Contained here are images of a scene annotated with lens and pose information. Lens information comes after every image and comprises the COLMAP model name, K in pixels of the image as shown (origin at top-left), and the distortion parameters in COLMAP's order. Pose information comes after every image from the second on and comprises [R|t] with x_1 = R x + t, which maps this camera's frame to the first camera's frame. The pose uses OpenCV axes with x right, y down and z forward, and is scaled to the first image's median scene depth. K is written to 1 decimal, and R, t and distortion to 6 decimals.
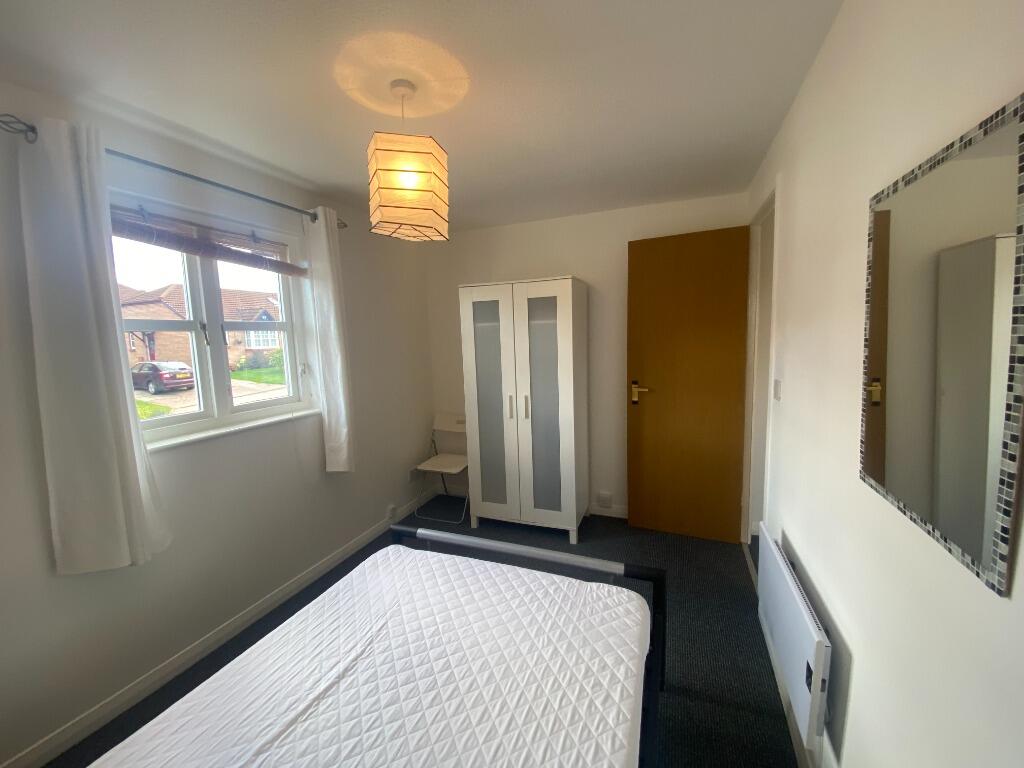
lens RADIAL K [[414.4, 0, 516.9], [0, 414.4, 380.5], [0, 0, 1]] dist [-0.004823, -0.000490]
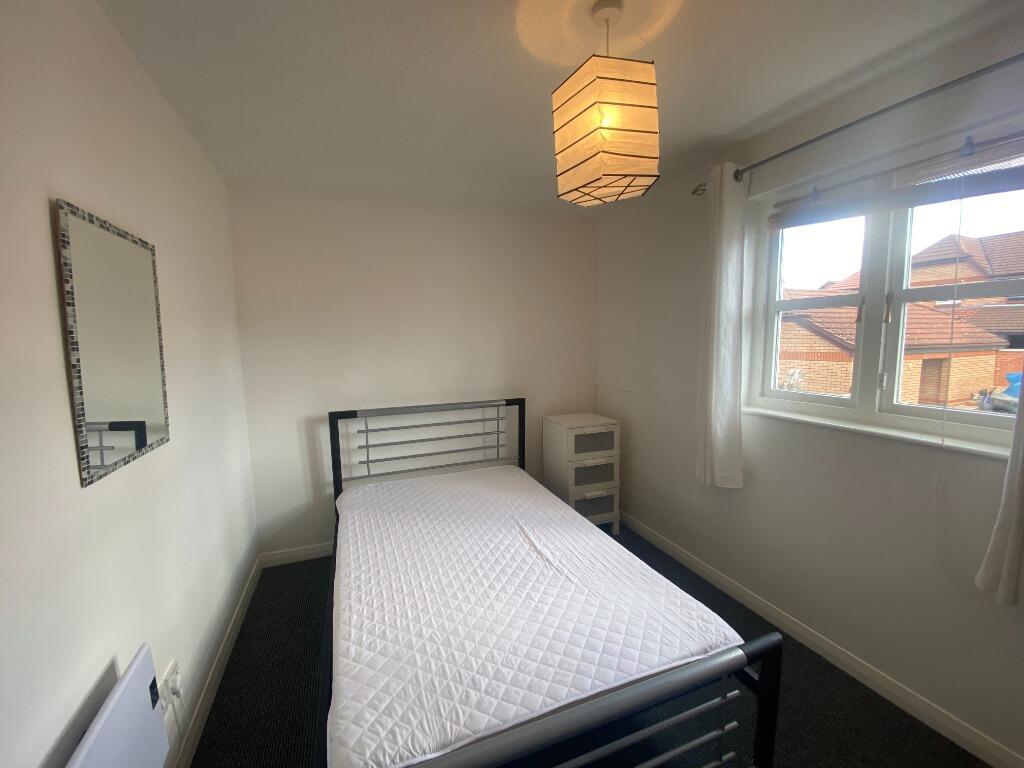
lens RADIAL K [[414.4, 0, 510.5], [0, 414.4, 383.3], [0, 0, 1]] dist [-0.004823, -0.000490]
pose [[-0.735047, 0.125980, -0.666210, 0.506915], [-0.036699, 0.973754, 0.224627, -0.188048], [0.677022, 0.189561, -0.711131, 1.670089]]
